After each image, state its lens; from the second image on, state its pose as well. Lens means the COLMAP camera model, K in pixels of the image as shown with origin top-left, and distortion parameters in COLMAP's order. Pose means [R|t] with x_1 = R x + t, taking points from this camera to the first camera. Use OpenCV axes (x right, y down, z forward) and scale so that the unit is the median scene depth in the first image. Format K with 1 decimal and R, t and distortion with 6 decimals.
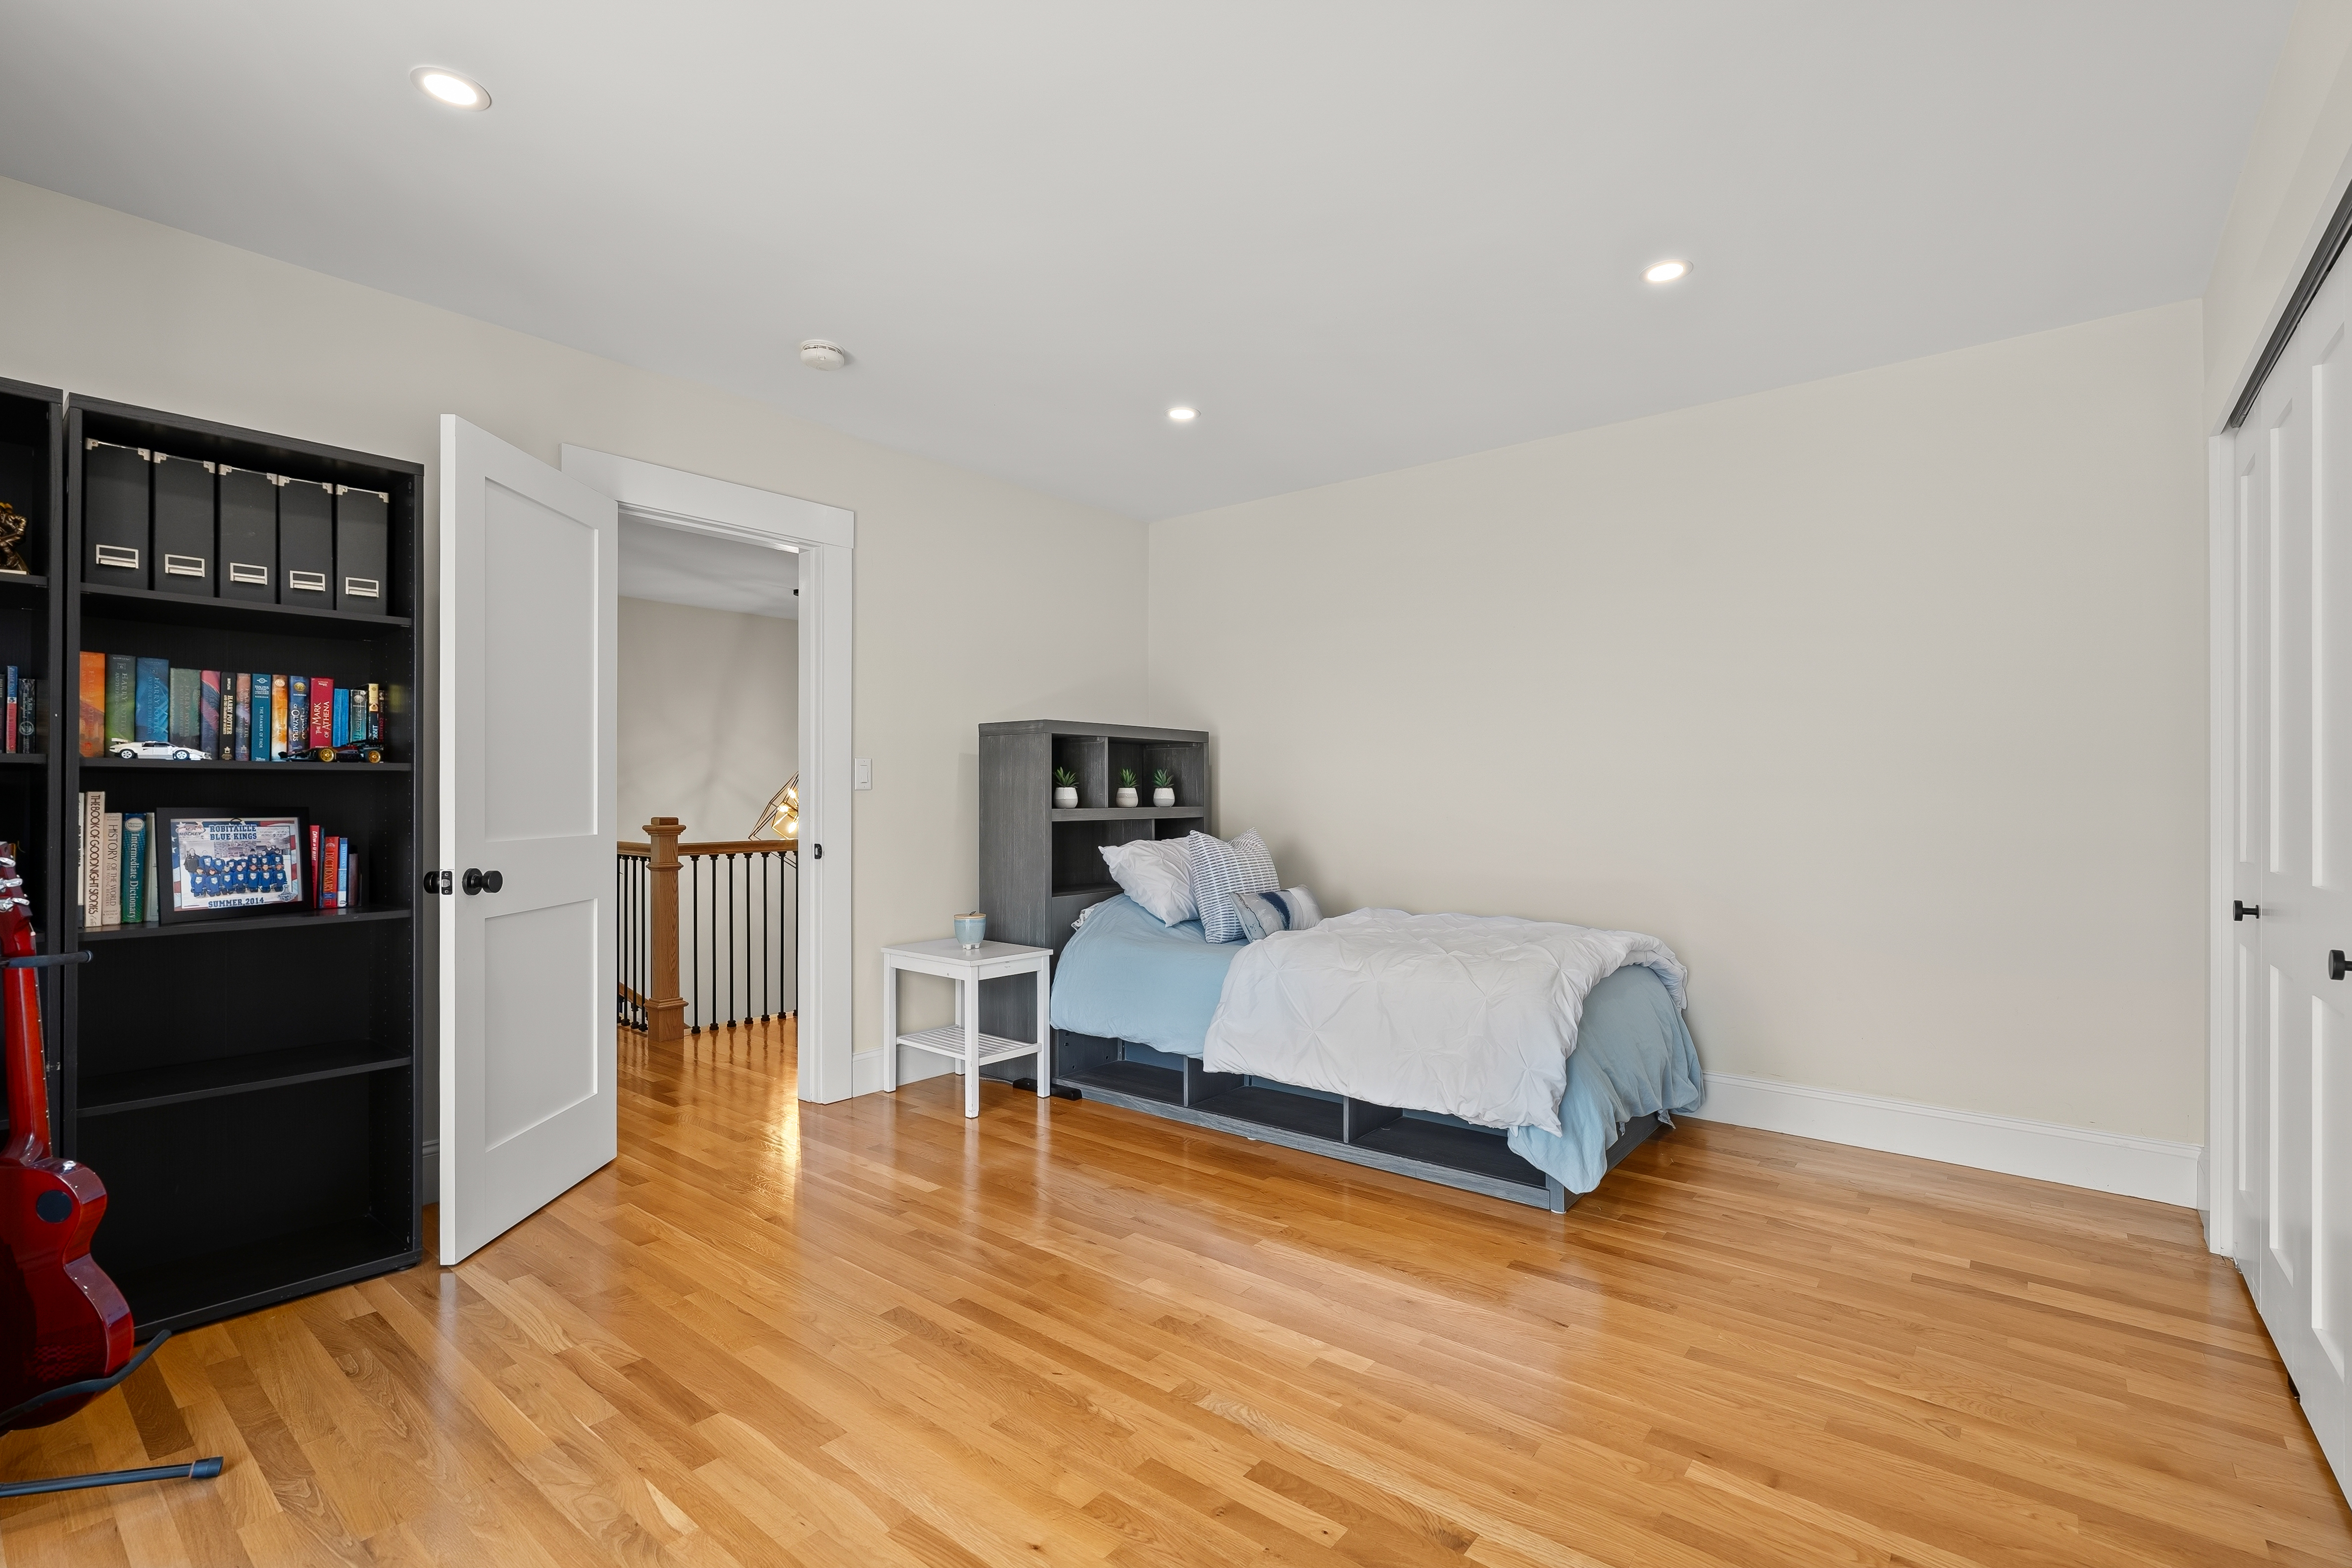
lens RADIAL K [[1079.2, 0, 1158.7], [0, 1079.2, 784.2], [0, 0, 1]] dist [-0.002960, 0.001241]
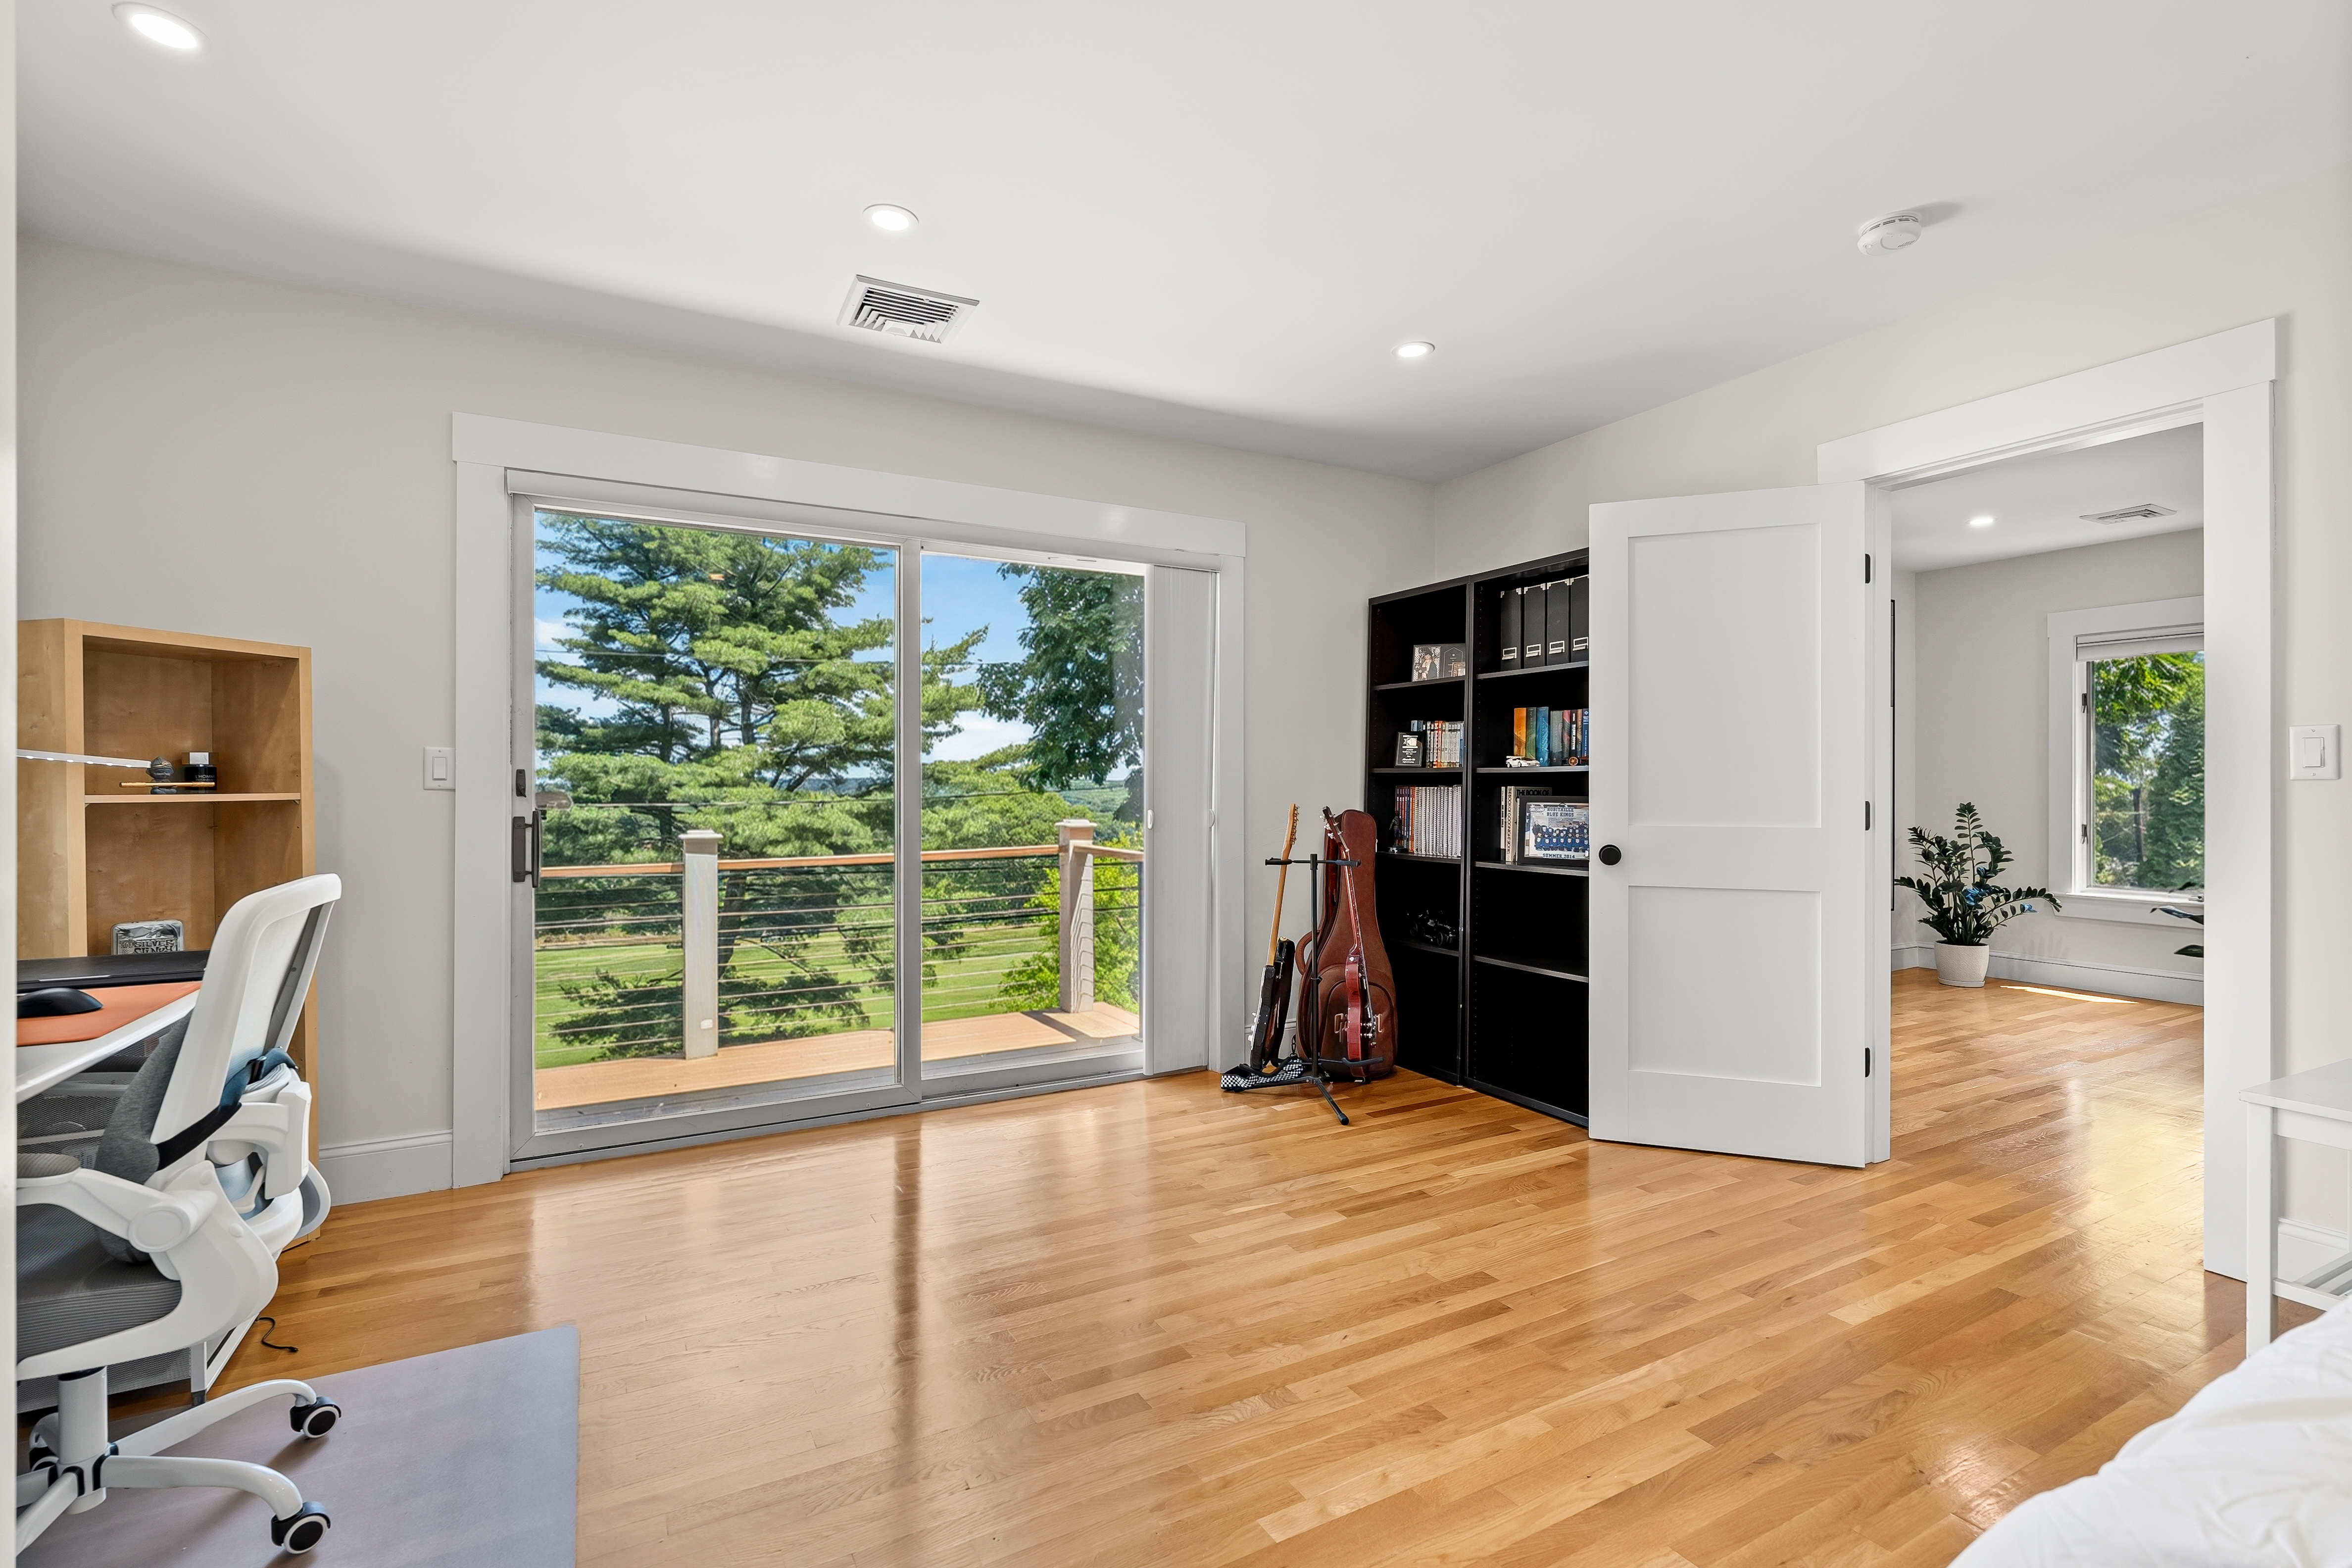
lens RADIAL K [[1079.2, 0, 1188.4], [0, 1079.2, 776.6], [0, 0, 1]] dist [-0.002960, 0.001241]
pose [[-0.365129, -0.007460, -0.930927, 0.857739], [0.011471, 0.999856, -0.012511, 0.007000], [0.930886, -0.015247, -0.364990, 1.127013]]
